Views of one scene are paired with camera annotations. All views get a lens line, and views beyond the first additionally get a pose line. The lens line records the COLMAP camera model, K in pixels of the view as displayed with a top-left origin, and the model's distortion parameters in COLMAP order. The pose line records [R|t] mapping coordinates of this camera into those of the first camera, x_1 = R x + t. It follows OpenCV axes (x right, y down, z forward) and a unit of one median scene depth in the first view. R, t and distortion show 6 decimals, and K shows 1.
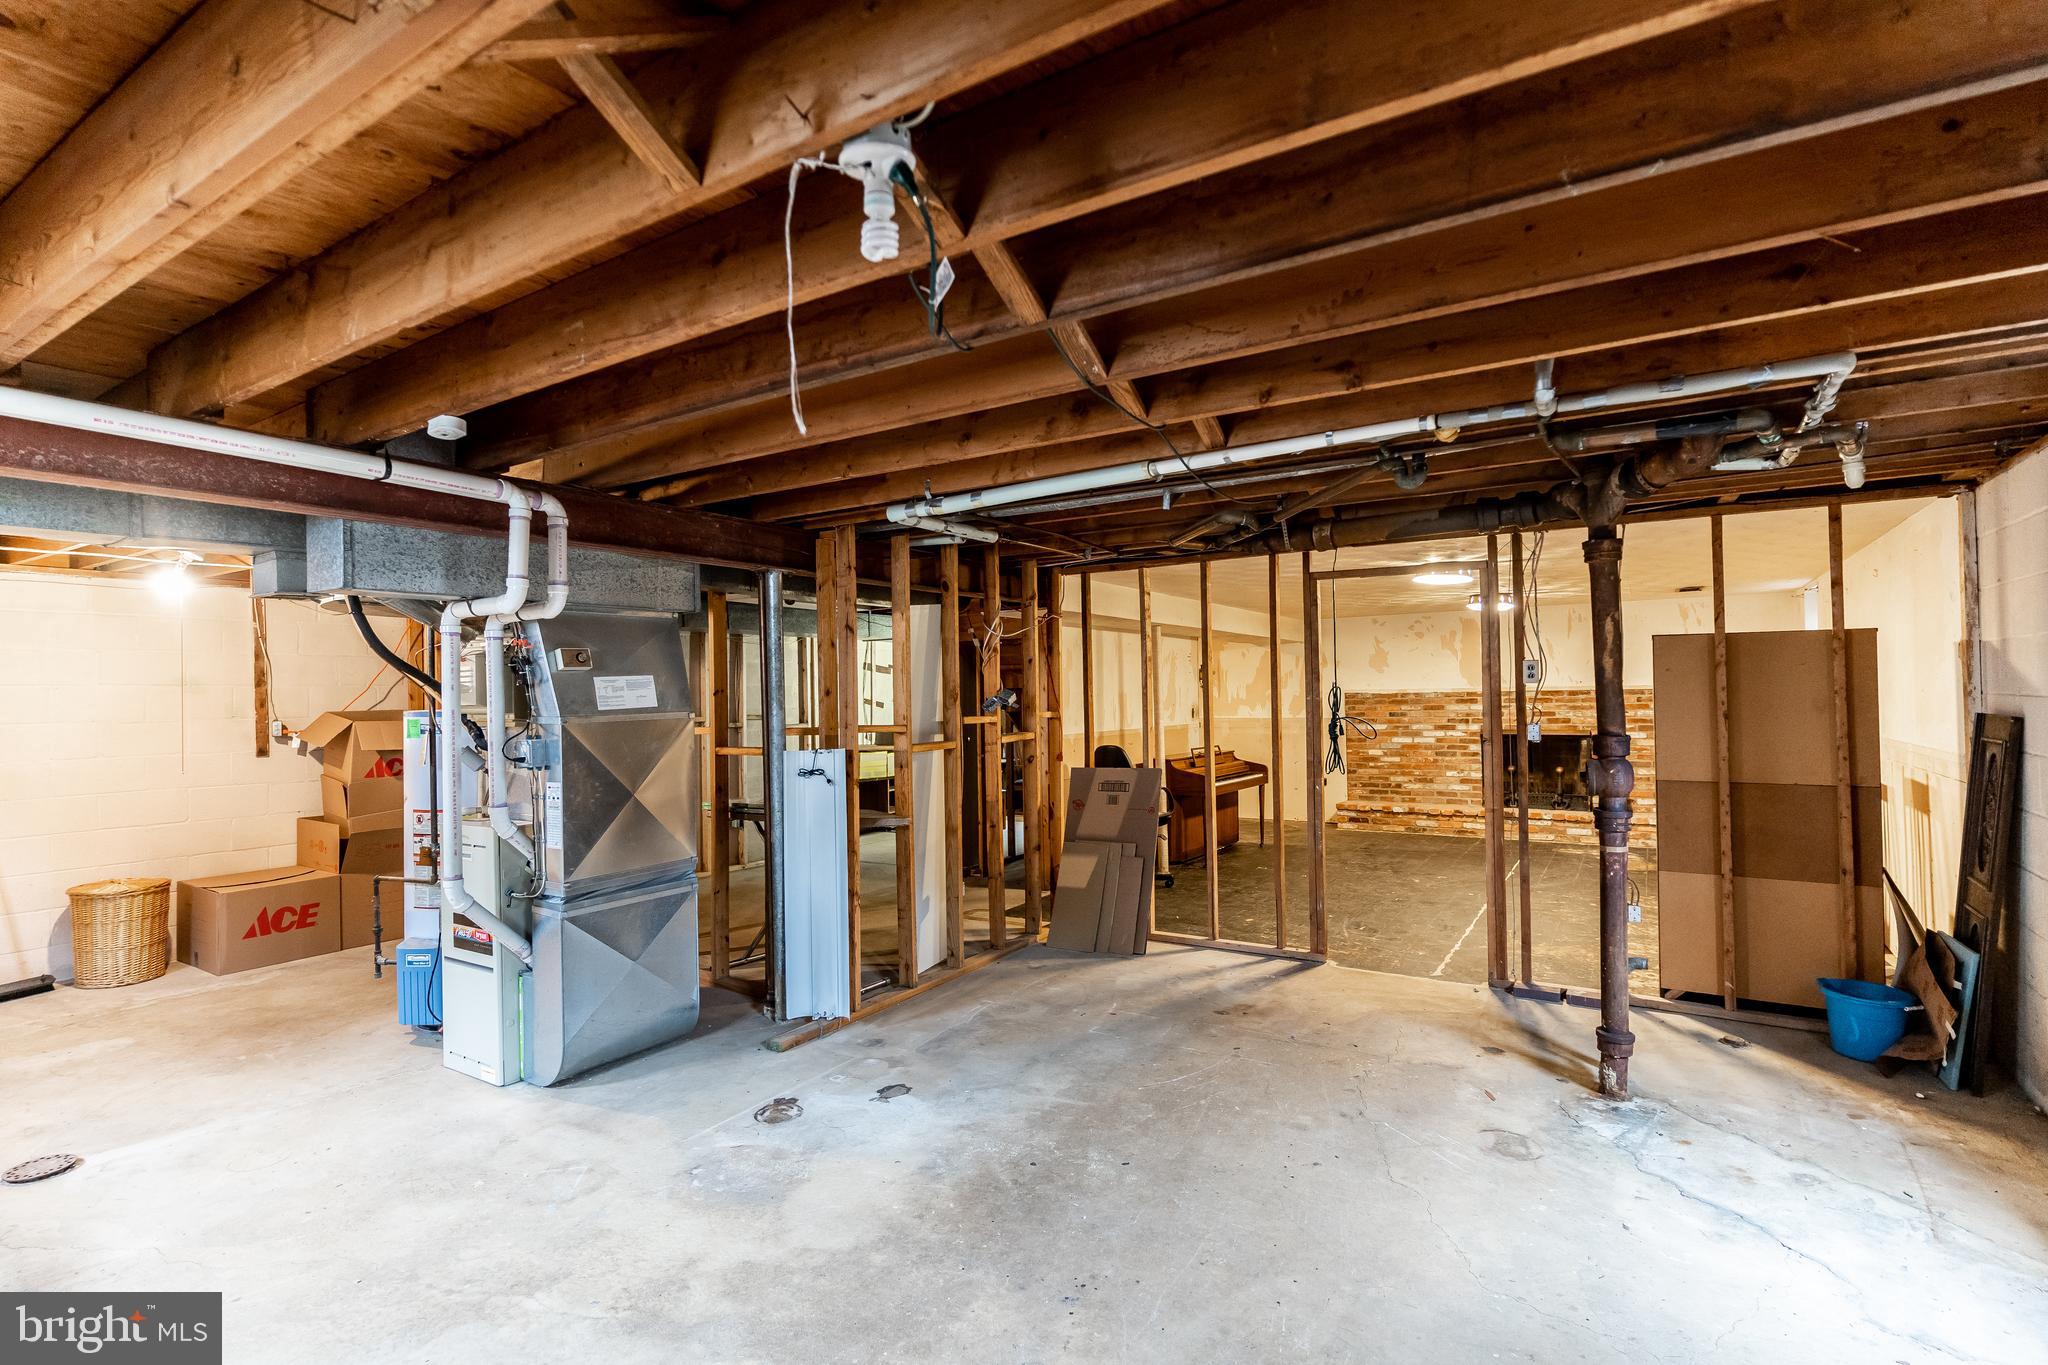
lens RADIAL K [[966.9, 0, 1024.0], [0, 966.9, 682.5], [0, 0, 1]] dist [0.002353, 0.000704]
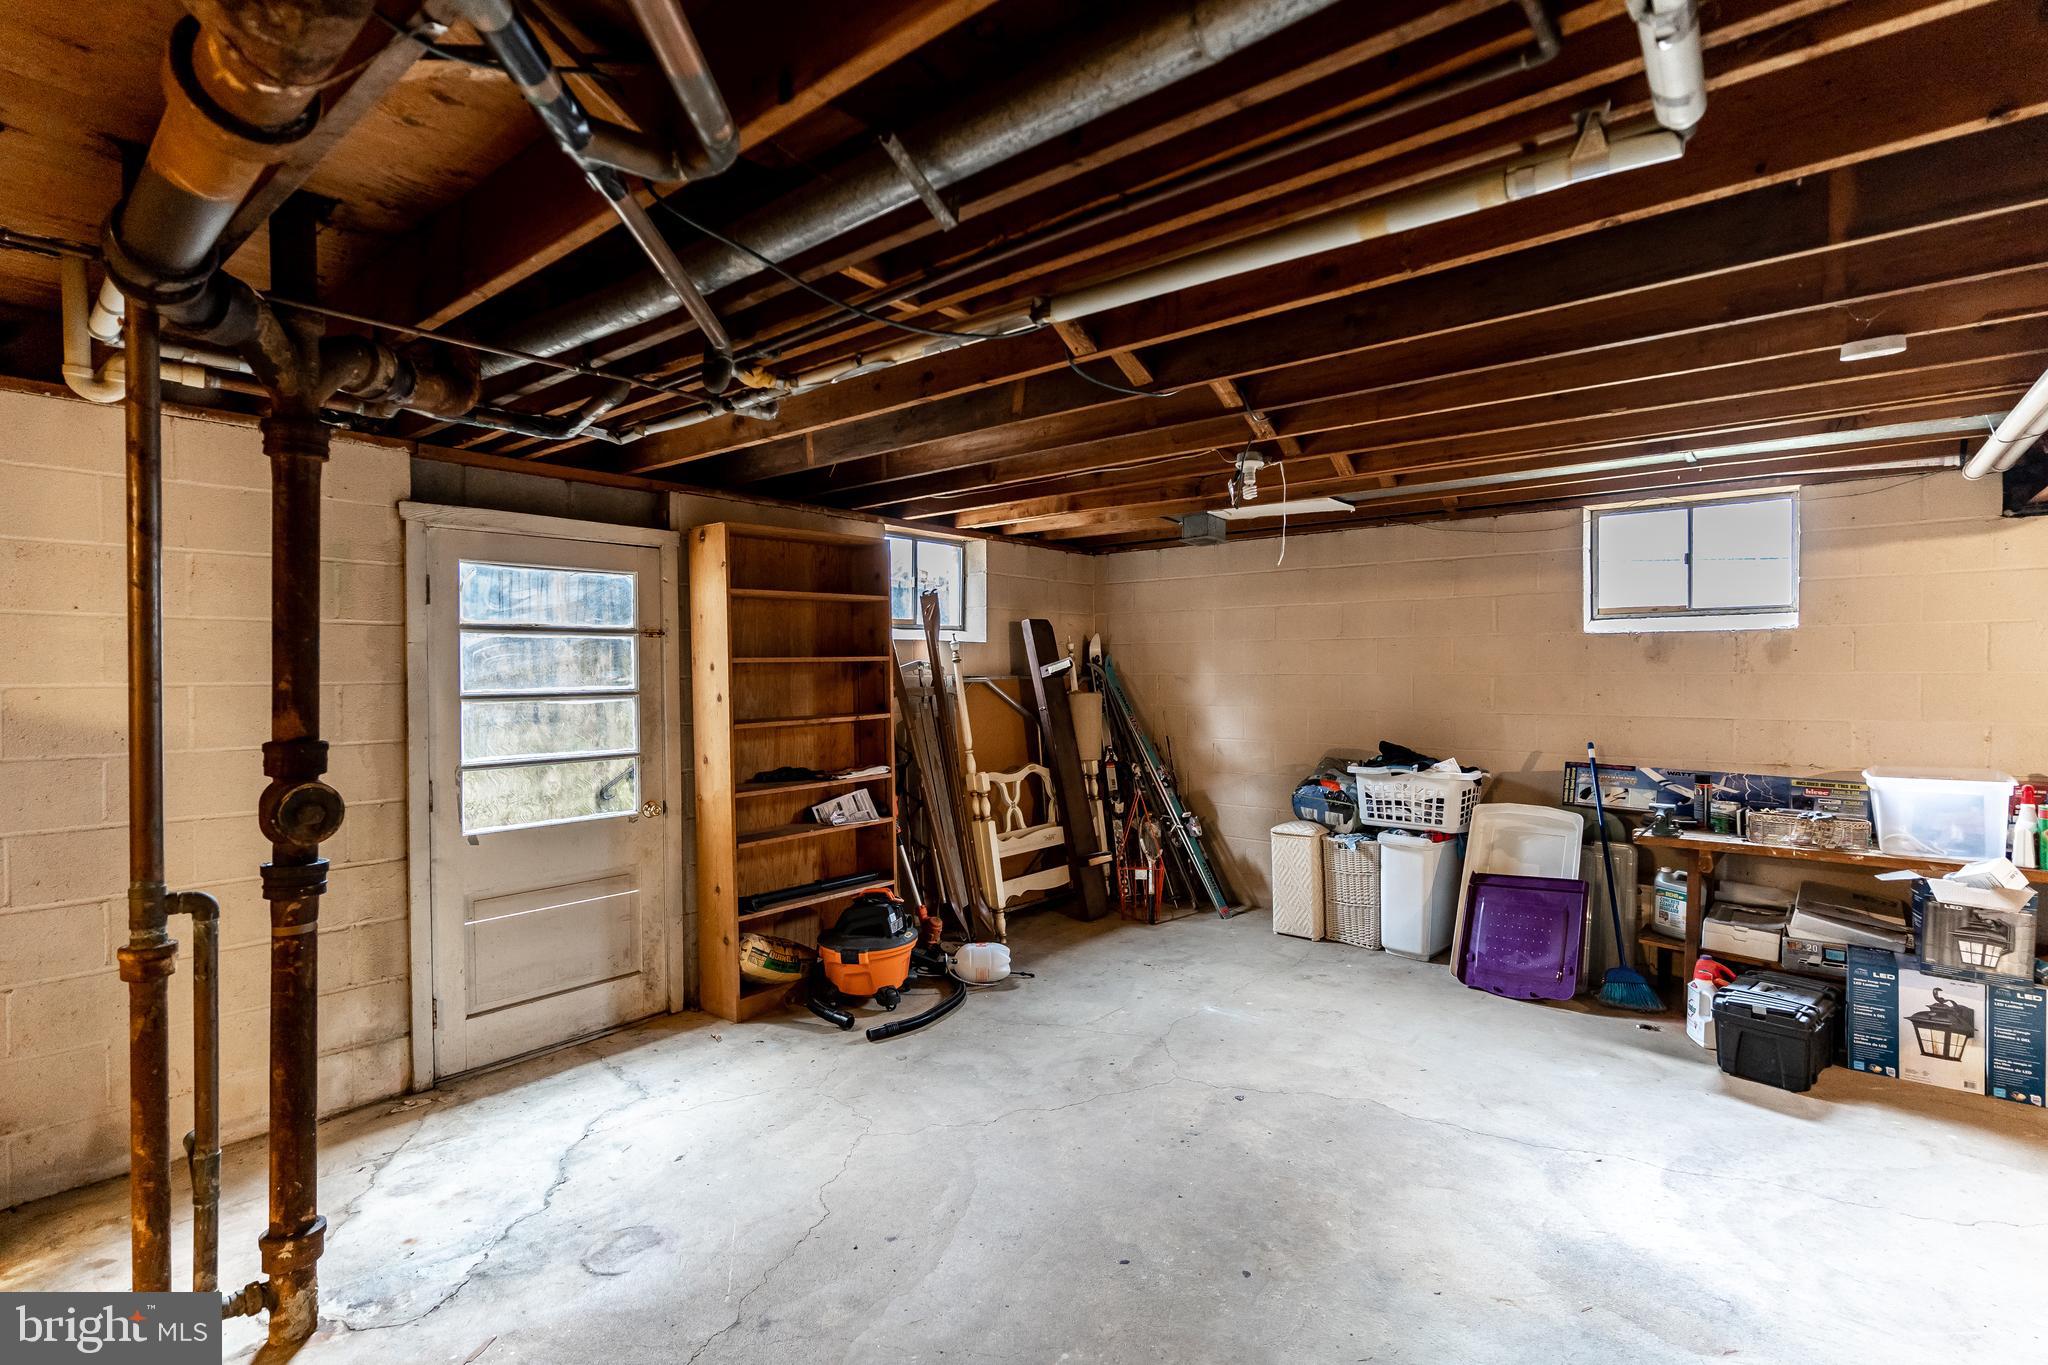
lens RADIAL K [[966.9, 0, 1024.0], [0, 966.9, 682.5], [0, 0, 1]] dist [0.002353, 0.000704]
pose [[-0.993021, 0.021585, 0.115946, 0.023626], [0.021131, 0.999763, -0.005142, 0.009508], [-0.116030, -0.002656, -0.993242, 0.498103]]
